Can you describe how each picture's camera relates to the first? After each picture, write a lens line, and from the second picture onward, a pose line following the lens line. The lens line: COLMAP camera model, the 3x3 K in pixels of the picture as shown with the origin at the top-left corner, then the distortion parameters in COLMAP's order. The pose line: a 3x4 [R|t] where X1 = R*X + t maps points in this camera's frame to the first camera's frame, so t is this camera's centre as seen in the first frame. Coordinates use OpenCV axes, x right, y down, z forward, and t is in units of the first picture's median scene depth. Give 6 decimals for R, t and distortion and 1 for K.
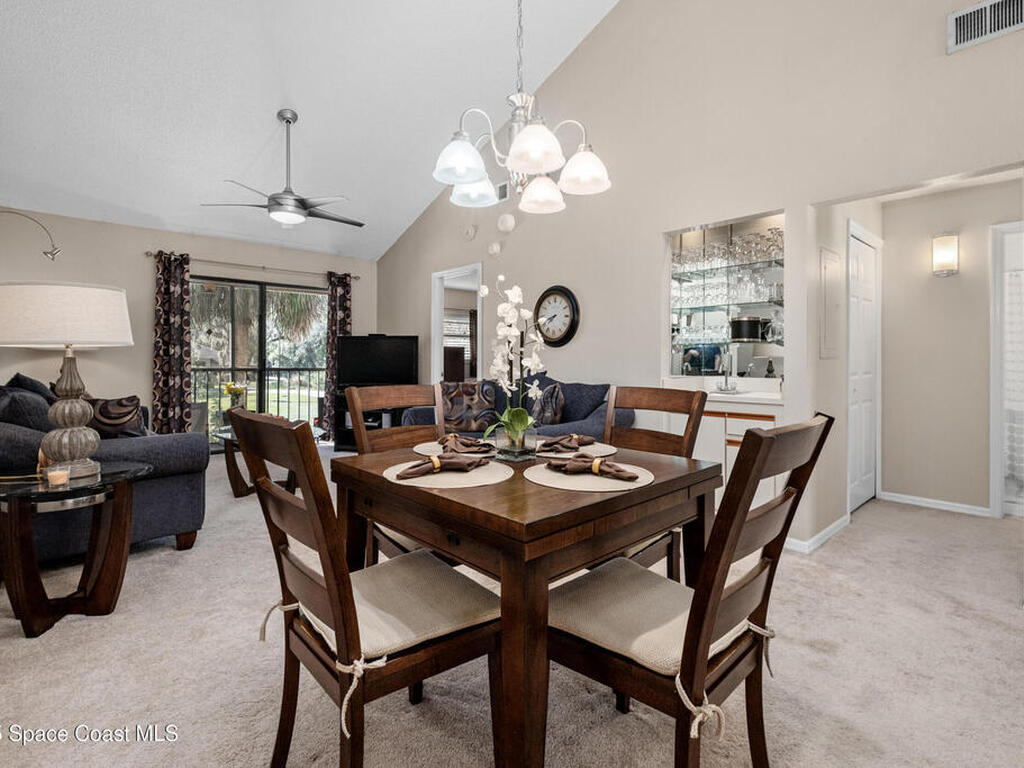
lens RADIAL K [[509.0, 0, 503.6], [0, 509.0, 357.4], [0, 0, 1]] dist [-0.007896, 0.000758]
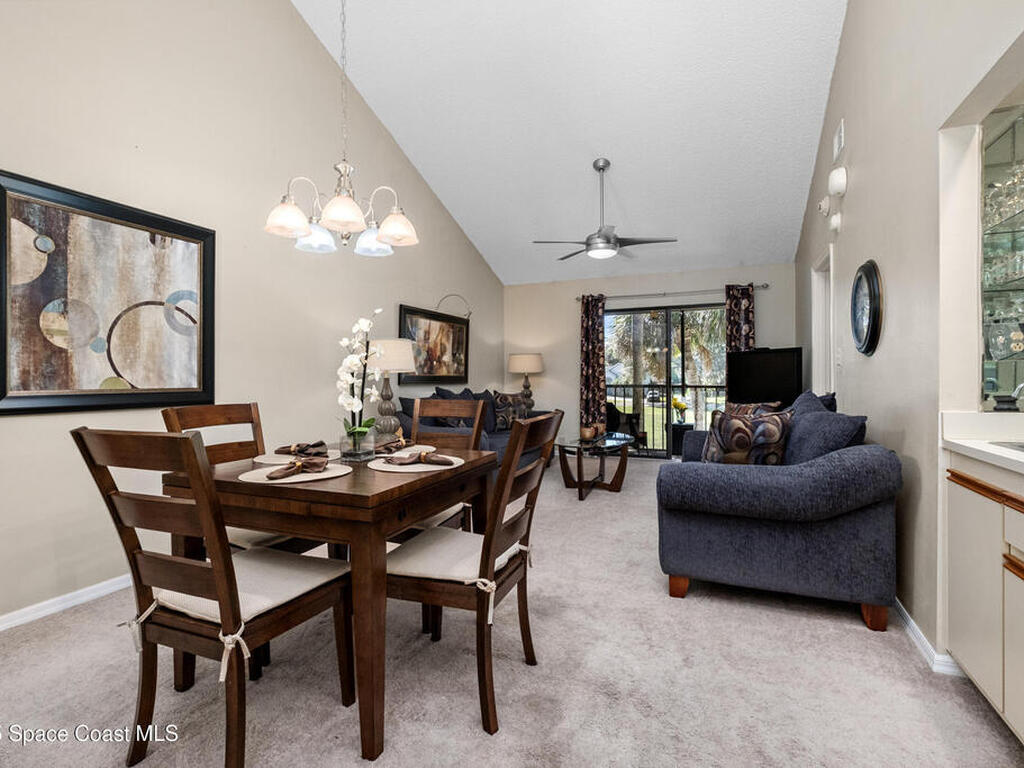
lens RADIAL K [[509.0, 0, 519.8], [0, 509.0, 378.3], [0, 0, 1]] dist [-0.007896, 0.000758]
pose [[0.432010, -0.004814, -0.901856, 0.422989], [0.013099, 0.999914, 0.000937, 0.001291], [0.901774, -0.012218, 0.432035, 0.268534]]
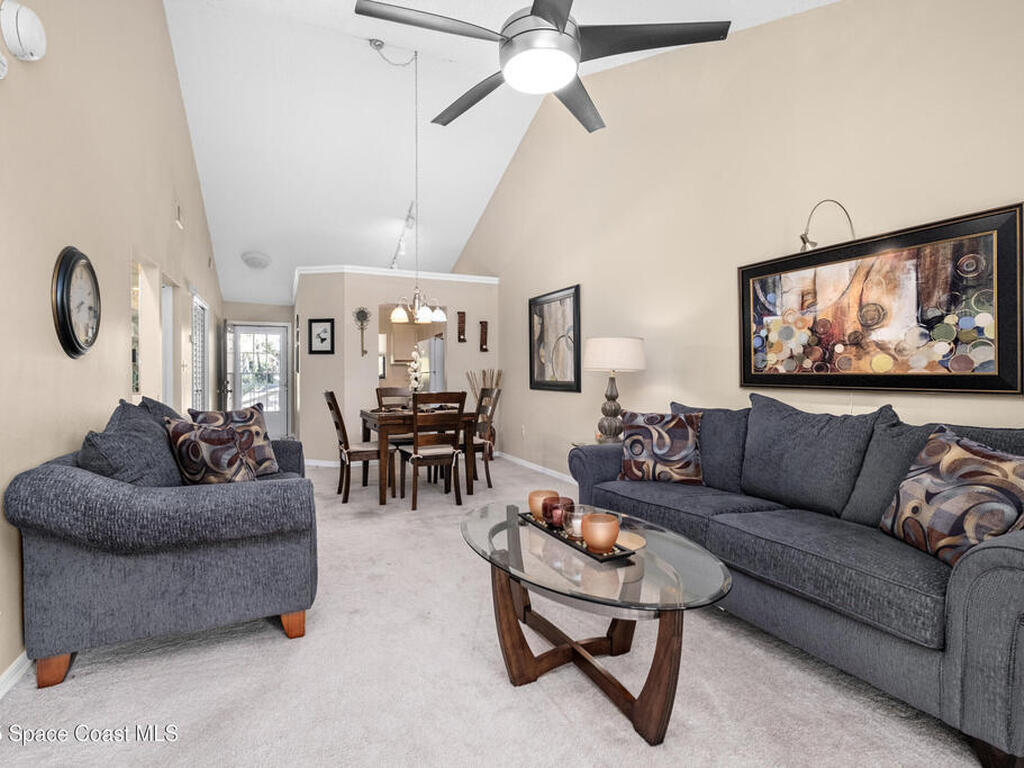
lens RADIAL K [[509.0, 0, 509.6], [0, 509.0, 377.4], [0, 0, 1]] dist [-0.007896, 0.000758]
pose [[-0.951762, -0.003355, 0.306819, -0.443921], [-0.002394, 0.999991, 0.003508, -0.002830], [-0.306828, 0.002605, -0.951761, 1.165443]]
